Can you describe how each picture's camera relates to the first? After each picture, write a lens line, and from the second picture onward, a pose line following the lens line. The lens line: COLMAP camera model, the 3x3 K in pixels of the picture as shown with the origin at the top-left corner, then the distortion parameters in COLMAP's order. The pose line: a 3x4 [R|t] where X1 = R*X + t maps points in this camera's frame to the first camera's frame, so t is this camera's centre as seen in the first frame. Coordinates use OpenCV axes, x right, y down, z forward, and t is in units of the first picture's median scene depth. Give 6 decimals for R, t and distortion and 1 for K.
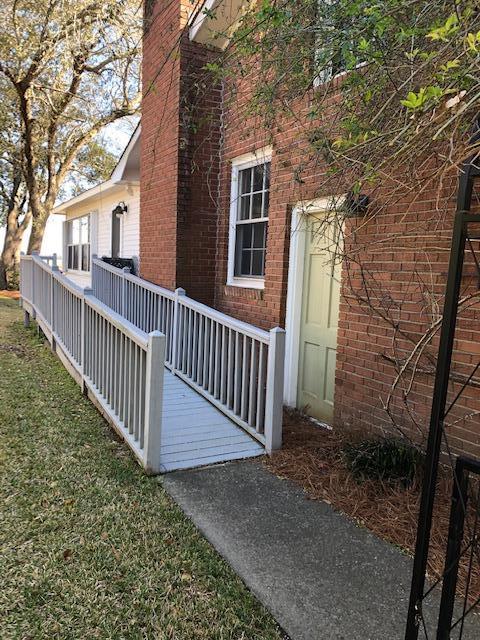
lens RADIAL K [[508.8, 0, 241.5], [0, 508.8, 320.7], [0, 0, 1]] dist [0.013662, 0.004655]
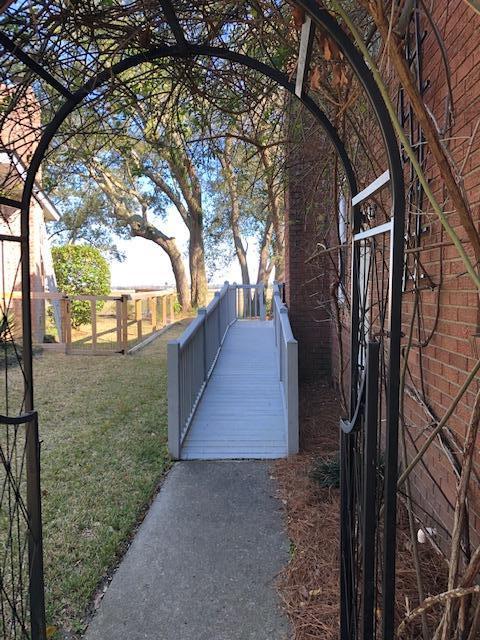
lens RADIAL K [[508.8, 0, 239.4], [0, 508.8, 319.1], [0, 0, 1]] dist [0.013662, 0.004655]
pose [[0.870094, -0.011158, -0.492760, 0.532450], [-0.016400, 0.998535, -0.051569, 0.034030], [0.492614, 0.052951, 0.868636, 0.029236]]
